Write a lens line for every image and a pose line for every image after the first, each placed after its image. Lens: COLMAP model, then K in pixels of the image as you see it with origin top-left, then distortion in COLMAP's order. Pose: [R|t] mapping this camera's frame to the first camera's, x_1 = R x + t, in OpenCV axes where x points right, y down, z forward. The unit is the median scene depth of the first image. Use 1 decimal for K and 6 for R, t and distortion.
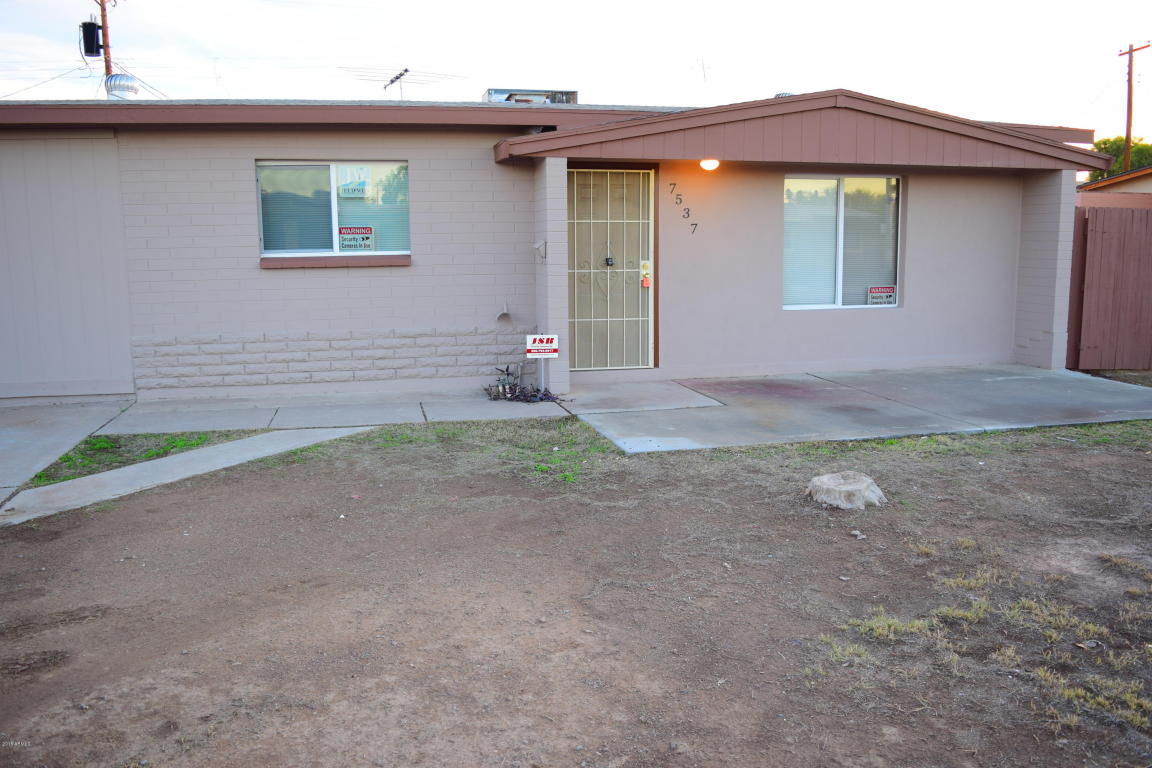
lens RADIAL K [[906.7, 0, 584.3], [0, 906.7, 392.4], [0, 0, 1]] dist [-0.091624, 0.018017]
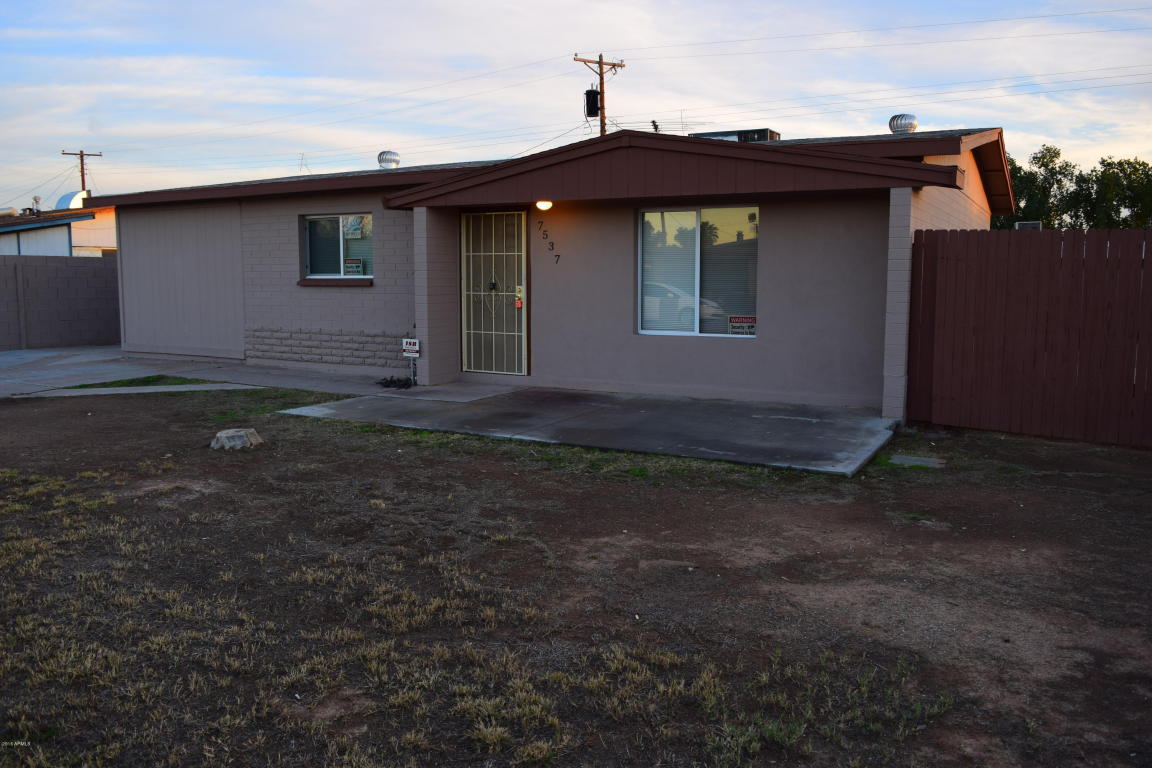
lens RADIAL K [[906.7, 0, 586.1], [0, 906.7, 386.4], [0, 0, 1]] dist [-0.091624, 0.018017]
pose [[0.747085, 0.092666, -0.658238, 0.996548], [-0.116758, 0.993134, 0.007294, -0.033024], [0.654394, 0.071405, 0.752775, 0.164620]]
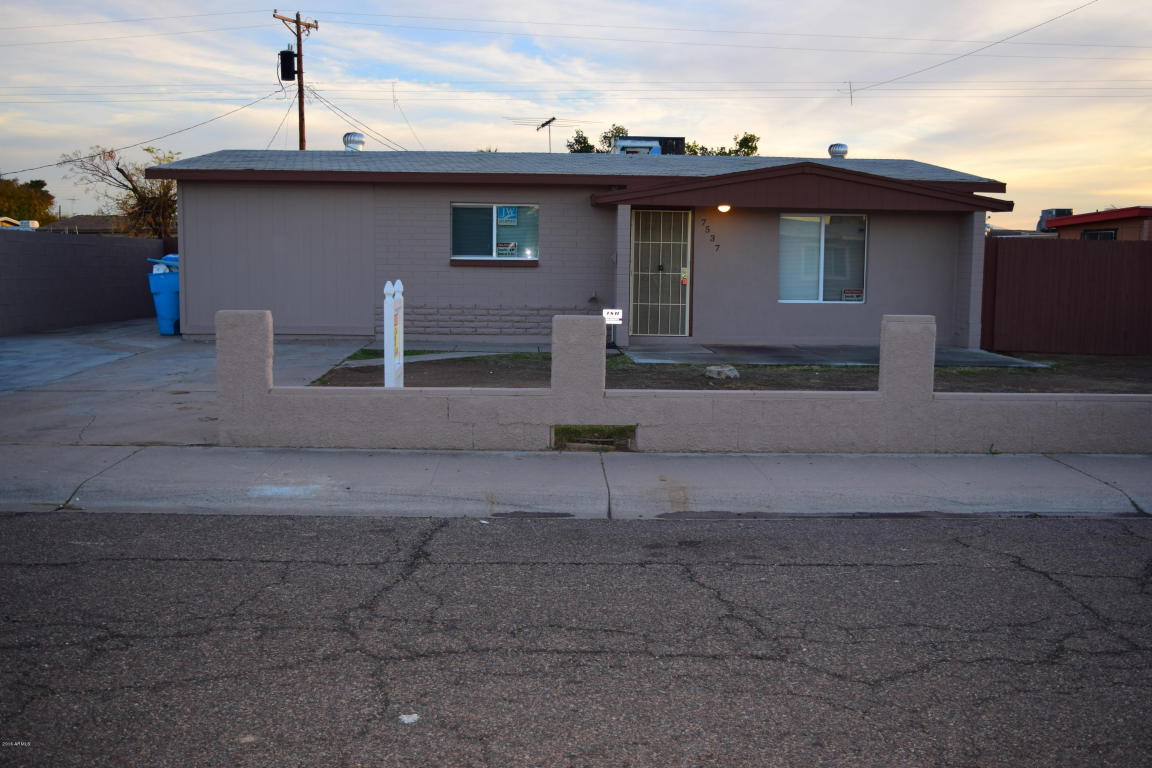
lens RADIAL K [[1123.7, 0, 581.8], [0, 1123.7, 382.2], [0, 0, 1]] dist [-0.107109, 0.000000]
pose [[0.982439, 0.041397, -0.181931, 0.270000], [-0.050868, 0.997566, -0.047701, 0.165023], [0.179514, 0.056118, 0.982154, -0.996256]]
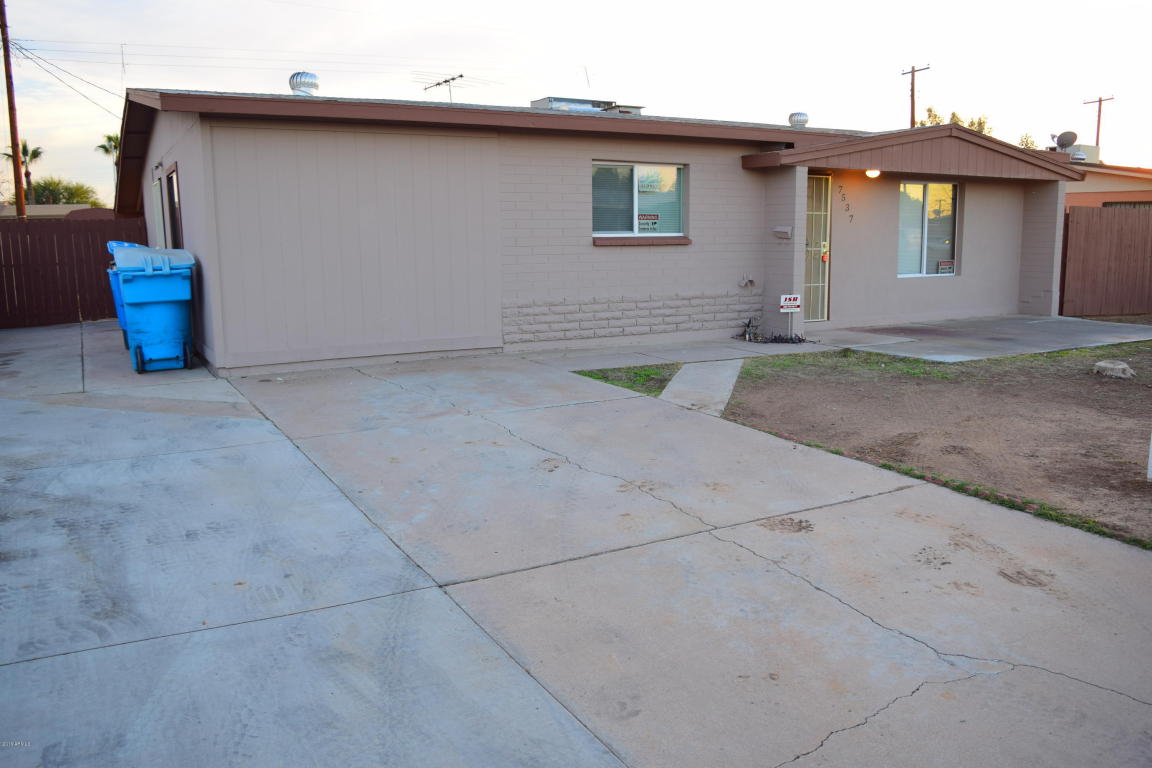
lens RADIAL K [[906.7, 0, 582.8], [0, 906.7, 386.8], [0, 0, 1]] dist [-0.091624, 0.018017]
pose [[0.959259, -0.047111, 0.278571, -0.711798], [0.046503, 0.998879, 0.008796, 0.047402], [-0.278673, 0.004517, 0.960375, -0.217489]]
